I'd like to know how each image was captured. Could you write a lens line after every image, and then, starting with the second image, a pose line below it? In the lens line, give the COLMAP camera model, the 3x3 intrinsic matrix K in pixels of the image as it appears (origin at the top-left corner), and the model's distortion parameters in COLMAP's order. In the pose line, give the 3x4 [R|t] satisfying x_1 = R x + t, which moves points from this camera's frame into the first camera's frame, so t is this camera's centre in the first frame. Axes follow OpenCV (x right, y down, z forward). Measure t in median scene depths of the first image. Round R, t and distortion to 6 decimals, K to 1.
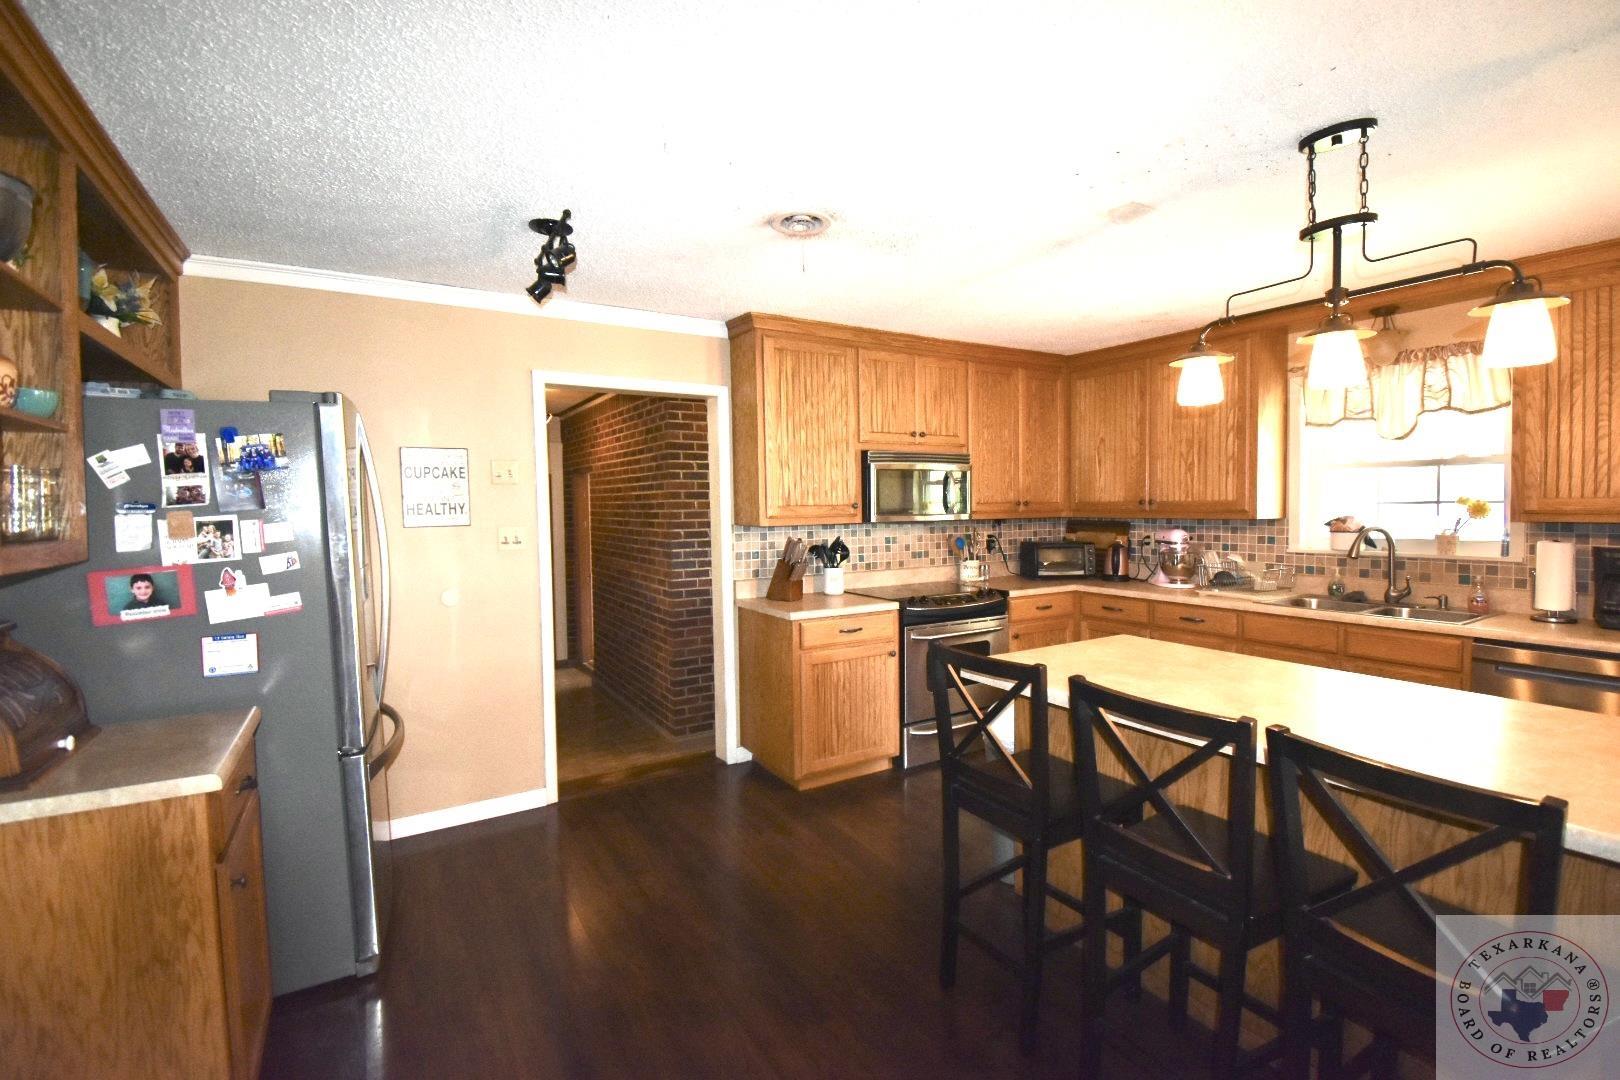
lens RADIAL K [[726.6, 0, 804.9], [0, 726.6, 533.8], [0, 0, 1]] dist [0.000714, -0.002966]
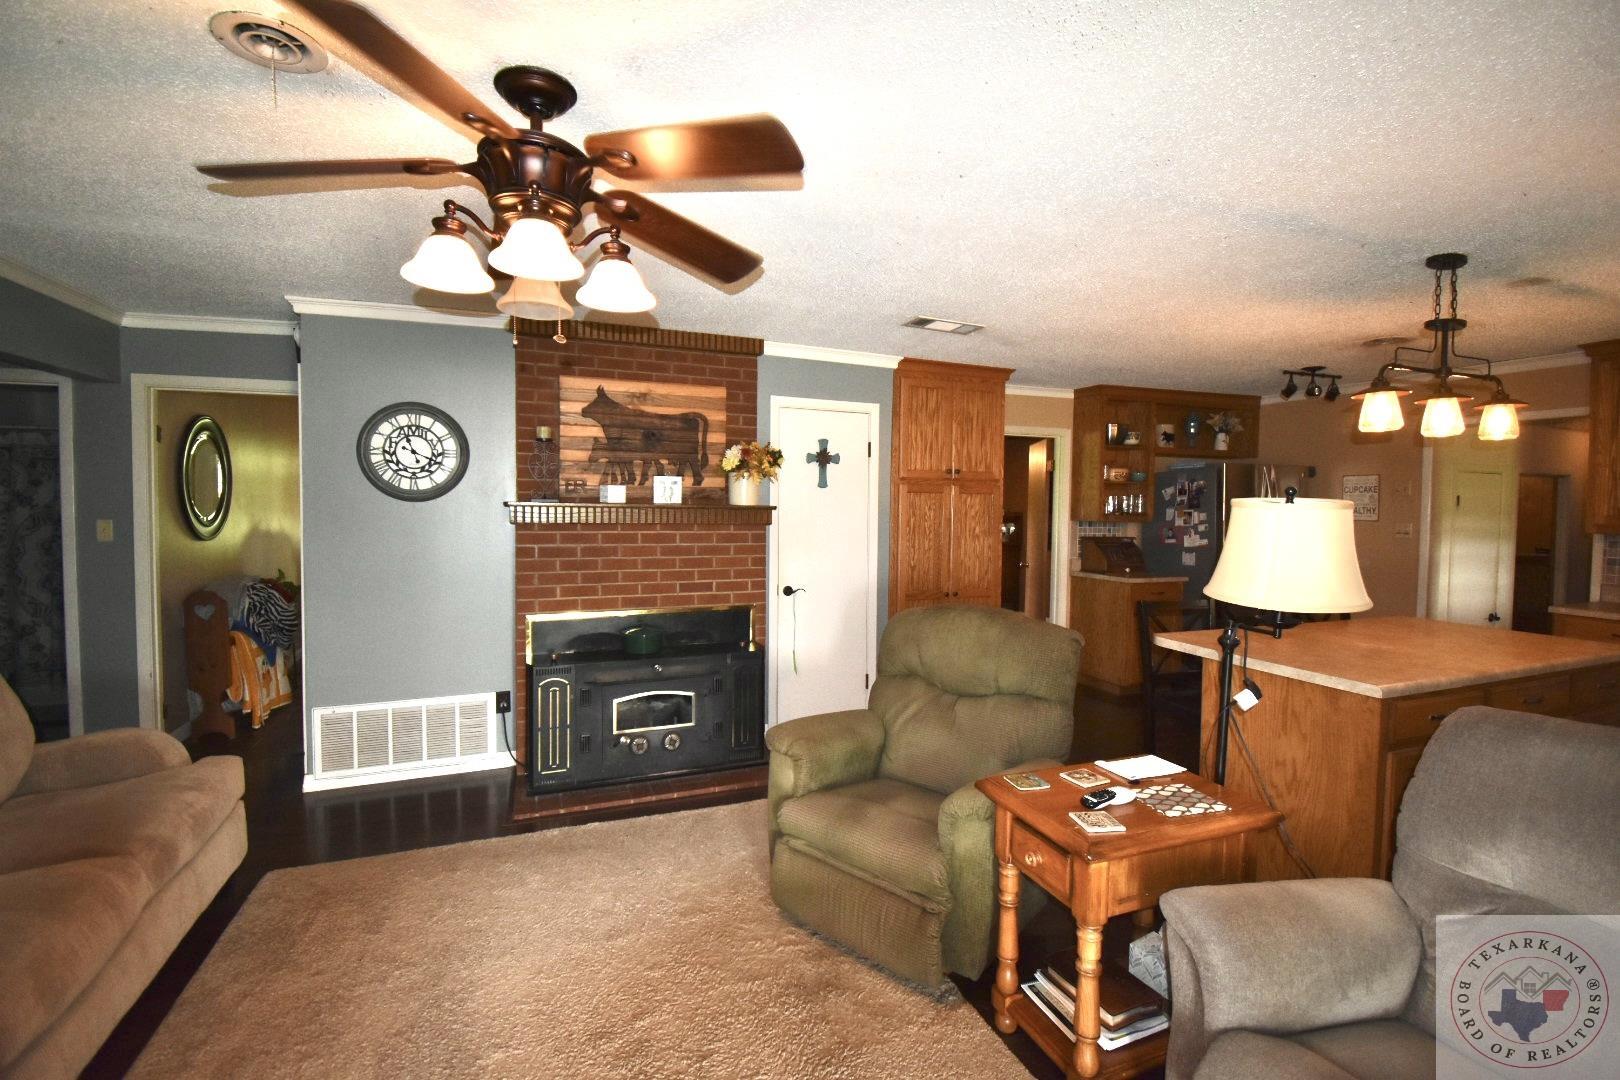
lens RADIAL K [[726.6, 0, 812.1], [0, 726.6, 534.7], [0, 0, 1]] dist [0.000714, -0.002966]
pose [[-0.169969, 0.054484, -0.983942, 1.140483], [-0.047242, 0.996872, 0.063361, -0.019129], [0.984316, 0.057253, -0.166864, 0.008610]]
